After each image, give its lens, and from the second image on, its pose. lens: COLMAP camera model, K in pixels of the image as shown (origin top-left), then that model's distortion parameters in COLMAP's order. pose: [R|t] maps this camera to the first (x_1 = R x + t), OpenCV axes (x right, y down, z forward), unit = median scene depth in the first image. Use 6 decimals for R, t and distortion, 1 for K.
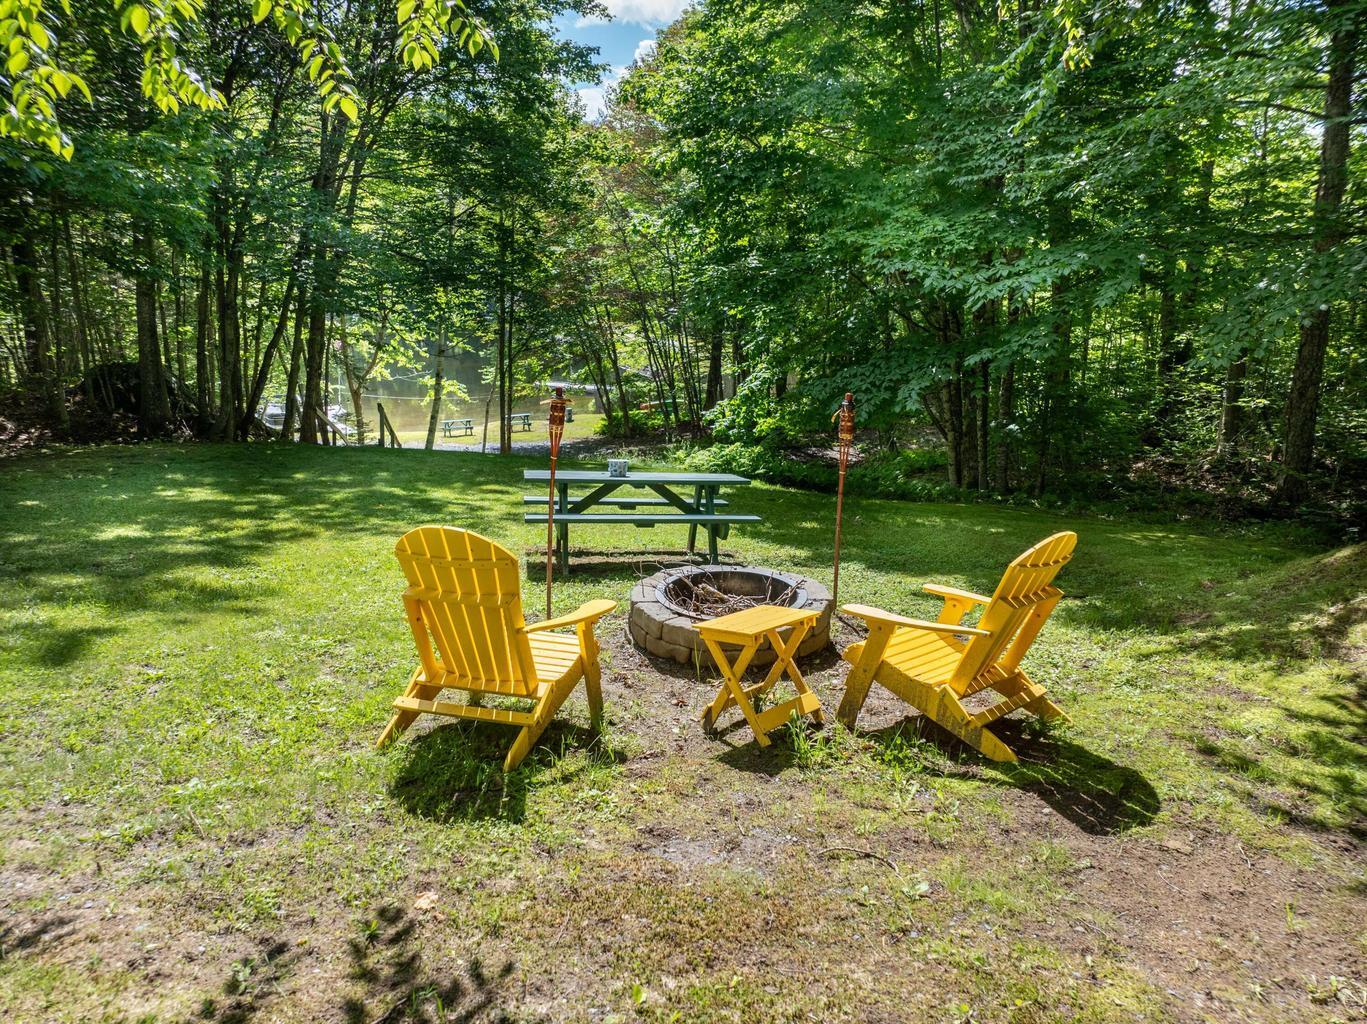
lens RADIAL K [[962.9, 0, 684.9], [0, 962.9, 512.3], [0, 0, 1]] dist [-0.004399, -0.000481]
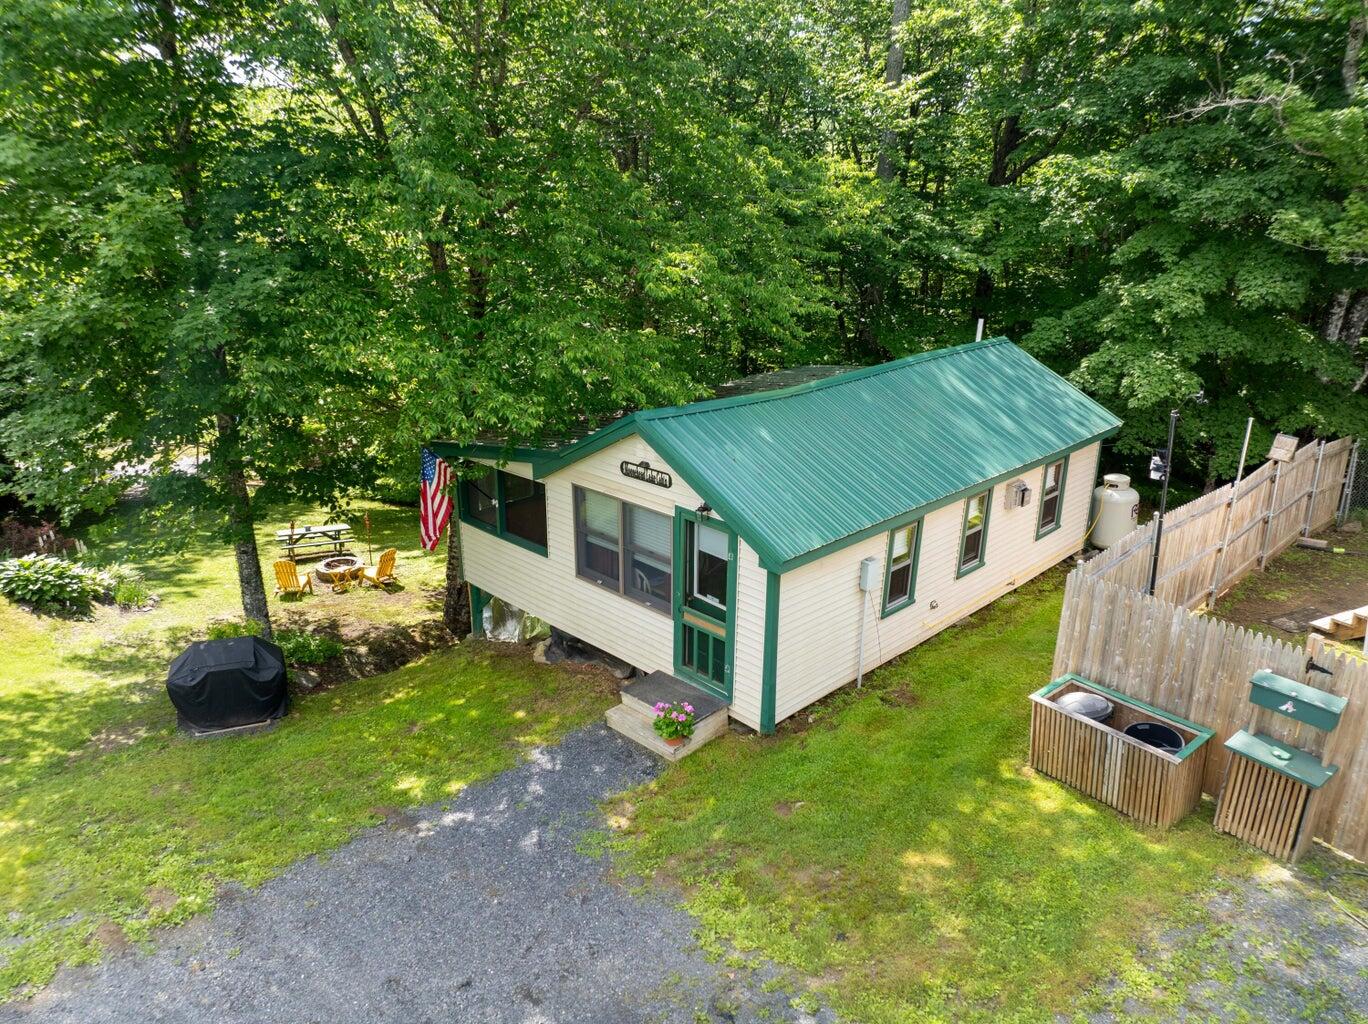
lens RADIAL K [[963.6, 0, 682.1], [0, 963.6, 513.4], [0, 0, 1]] dist [-0.004399, -0.000481]
pose [[0.947281, -0.083199, 0.309414, 0.194764], [0.066018, 0.995659, 0.065608, -0.349250], [-0.313529, -0.041722, 0.948661, -3.829391]]
